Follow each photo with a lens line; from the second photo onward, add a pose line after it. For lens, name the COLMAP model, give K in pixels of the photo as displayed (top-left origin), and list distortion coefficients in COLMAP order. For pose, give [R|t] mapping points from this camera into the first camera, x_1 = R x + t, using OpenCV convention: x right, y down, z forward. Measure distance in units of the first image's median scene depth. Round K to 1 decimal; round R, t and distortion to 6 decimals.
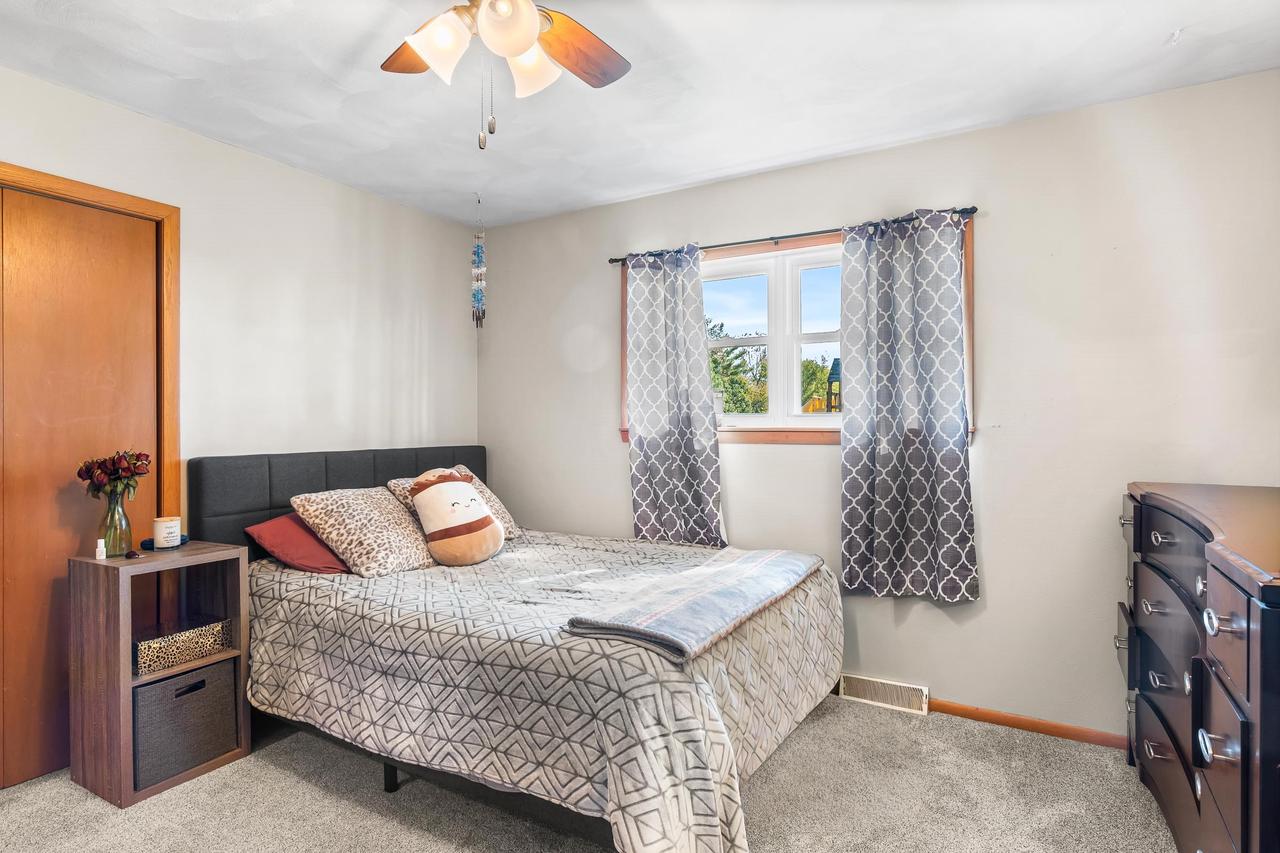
lens RADIAL K [[693.5, 0, 636.8], [0, 693.5, 412.1], [0, 0, 1]] dist [0.000068, 0.000995]
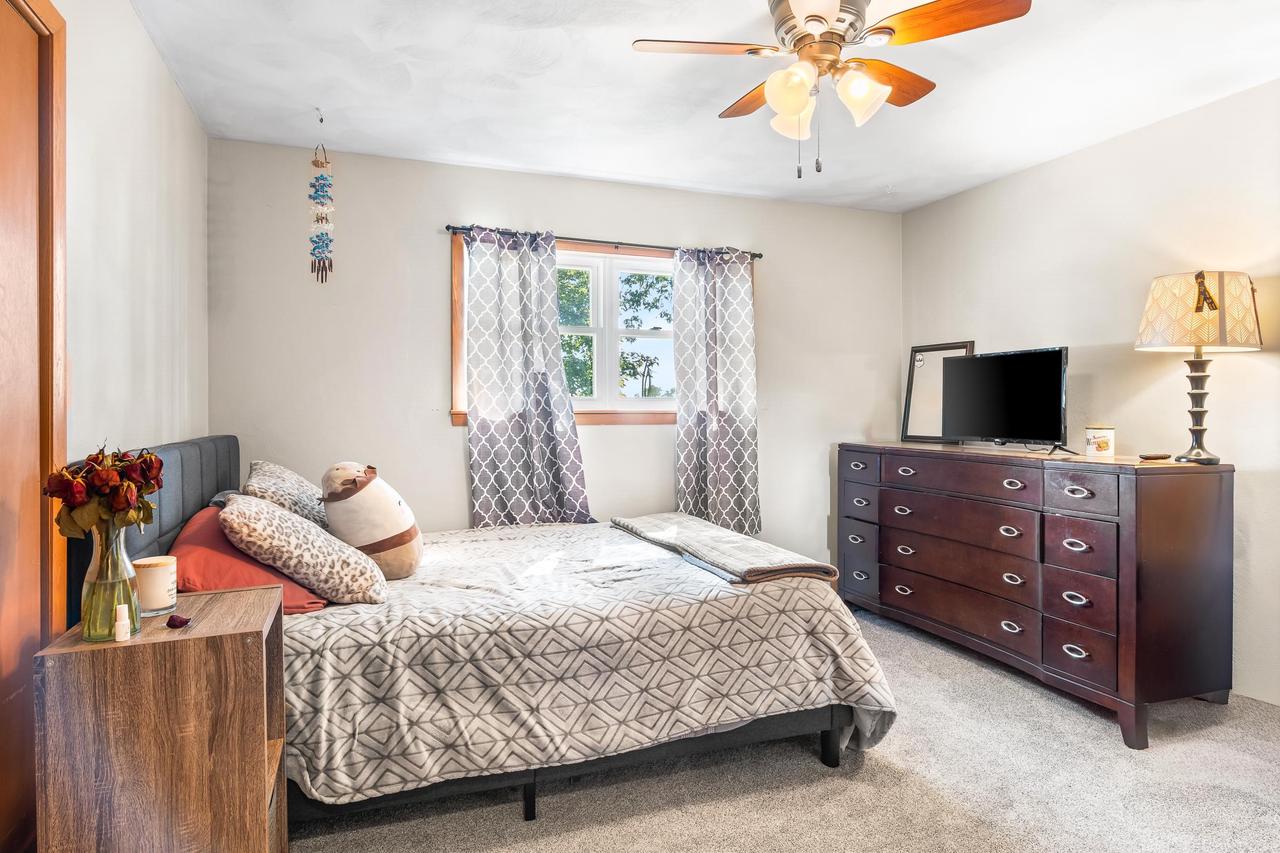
lens RADIAL K [[760.7, 0, 640.4], [0, 760.7, 385.8], [0, 0, 1]] dist [0.005513, 0.000670]
pose [[0.610631, 0.025446, 0.791506, -0.849917], [-0.017044, 0.999674, -0.018989, 0.006311], [-0.791732, -0.001895, 0.610866, 0.235970]]
